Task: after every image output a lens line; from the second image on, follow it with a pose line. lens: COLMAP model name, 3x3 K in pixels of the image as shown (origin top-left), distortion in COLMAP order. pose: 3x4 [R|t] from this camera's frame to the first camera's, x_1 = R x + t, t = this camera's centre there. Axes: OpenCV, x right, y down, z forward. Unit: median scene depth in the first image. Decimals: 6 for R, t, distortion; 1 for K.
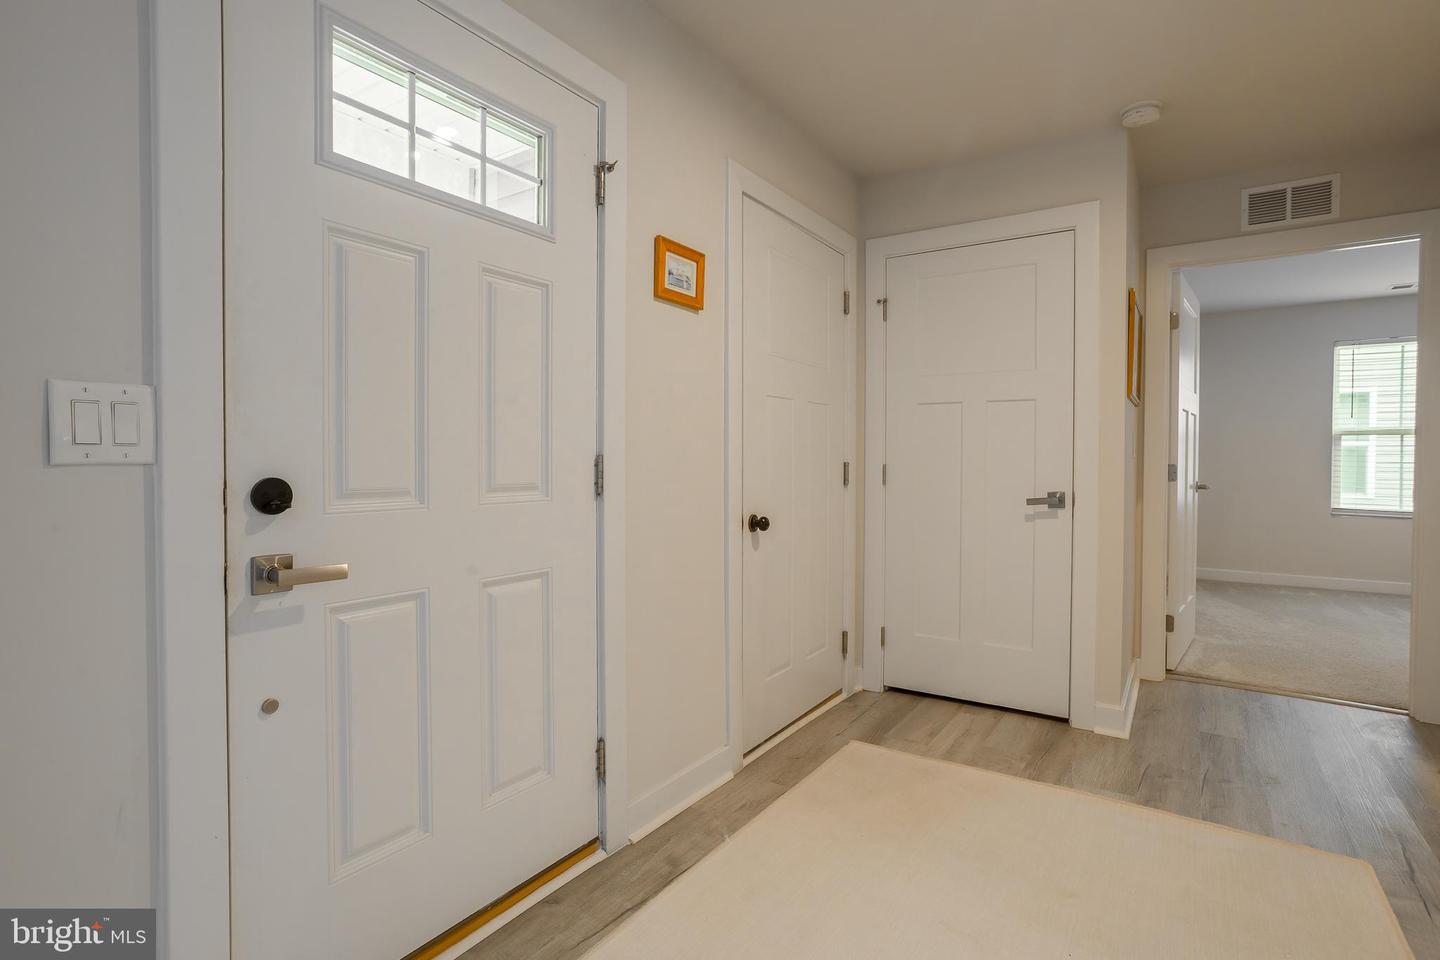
lens RADIAL K [[702.1, 0, 715.6], [0, 702.1, 475.3], [0, 0, 1]] dist [-0.054428, 0.038522]
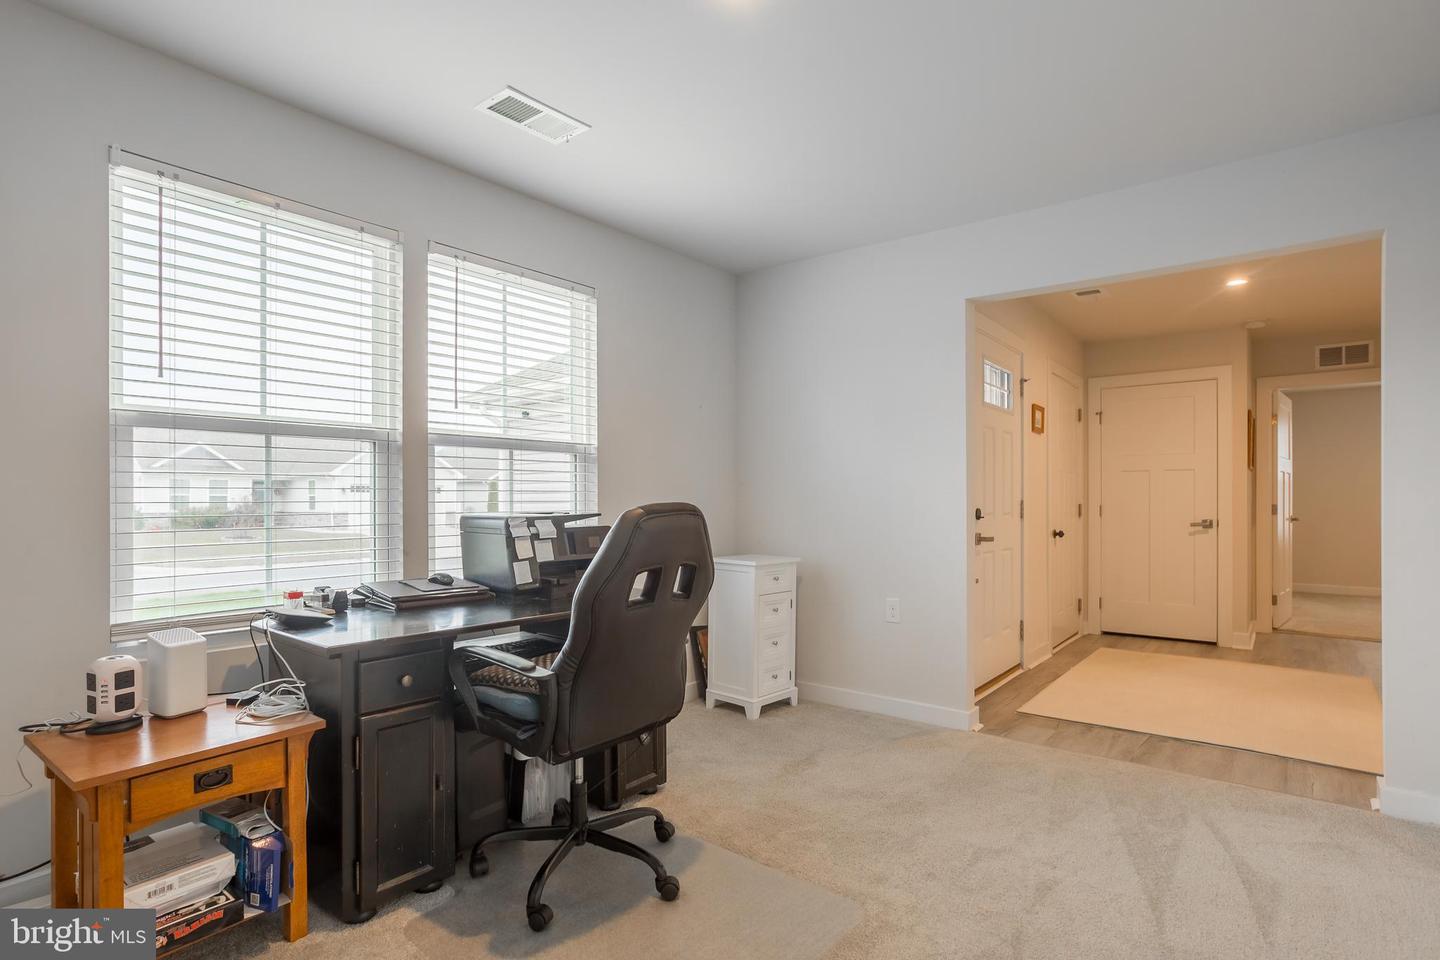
lens RADIAL K [[626.1, 0, 768.8], [0, 626.1, 507.5], [0, 0, 1]] dist [-0.061585, 0.033590]
pose [[0.994408, -0.003842, -0.105535, -0.473475], [0.002097, 0.999859, -0.016634, 0.016263], [0.105584, 0.016320, 0.994276, -0.705658]]
